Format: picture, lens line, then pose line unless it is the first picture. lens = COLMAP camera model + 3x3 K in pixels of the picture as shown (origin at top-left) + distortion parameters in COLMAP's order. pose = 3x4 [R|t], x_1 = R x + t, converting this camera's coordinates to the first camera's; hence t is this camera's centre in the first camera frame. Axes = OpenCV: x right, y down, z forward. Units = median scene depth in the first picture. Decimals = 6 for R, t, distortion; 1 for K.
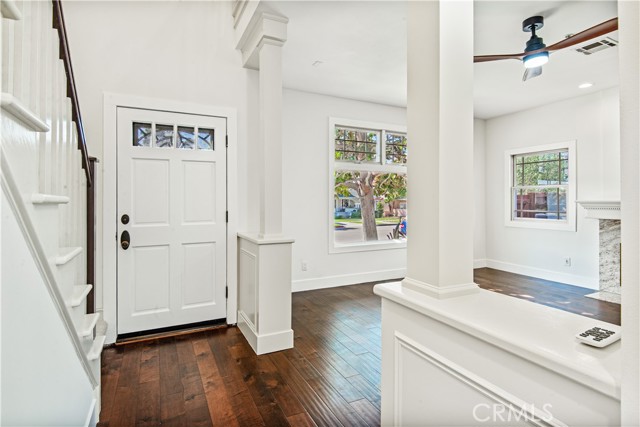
lens RADIAL K [[329.0, 0, 322.5], [0, 329.0, 199.1], [0, 0, 1]] dist [0.000336, -0.000514]
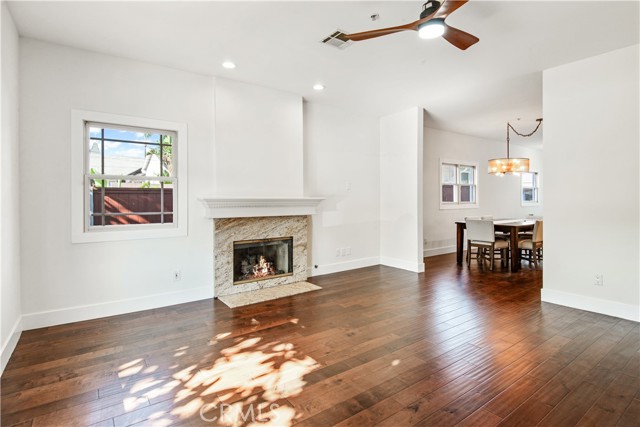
lens RADIAL K [[323.2, 0, 310.8], [0, 323.2, 202.7], [0, 0, 1]] dist [0.001315, -0.000221]
pose [[-0.162808, -0.013722, 0.986562, -0.071549], [-0.001833, 0.999906, 0.013605, 0.004398], [-0.986656, 0.000407, -0.162818, 0.840241]]
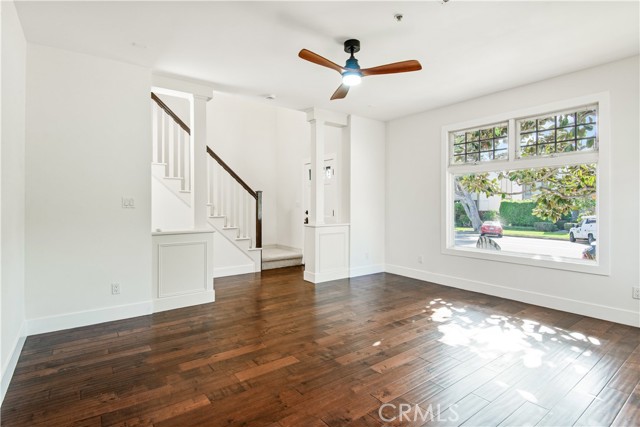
lens RADIAL K [[323.2, 0, 310.8], [0, 323.2, 202.7], [0, 0, 1]] dist [0.001315, -0.000221]
pose [[0.173286, -0.003547, -0.984865, 0.997309], [0.004912, 0.999984, -0.002737, -0.000192], [0.984859, -0.004363, 0.173301, 0.392819]]
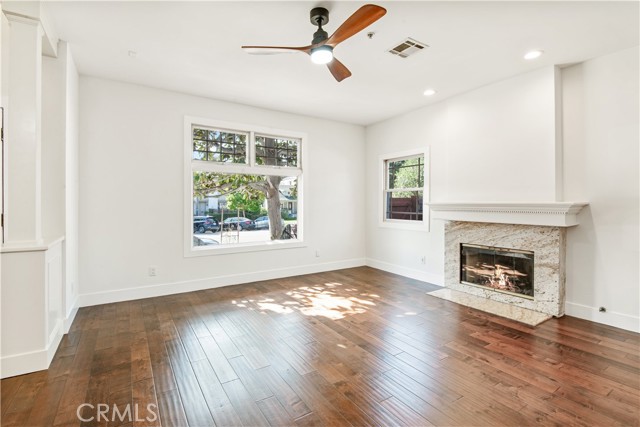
lens RADIAL K [[301.2, 0, 317.6], [0, 301.2, 204.3], [0, 0, 1]] dist [-0.014590, -0.000944]
pose [[0.993726, 0.000765, 0.111840, 0.308289], [-0.001683, 0.999966, 0.008118, 0.001815], [-0.111830, -0.008256, 0.993693, 0.079363]]
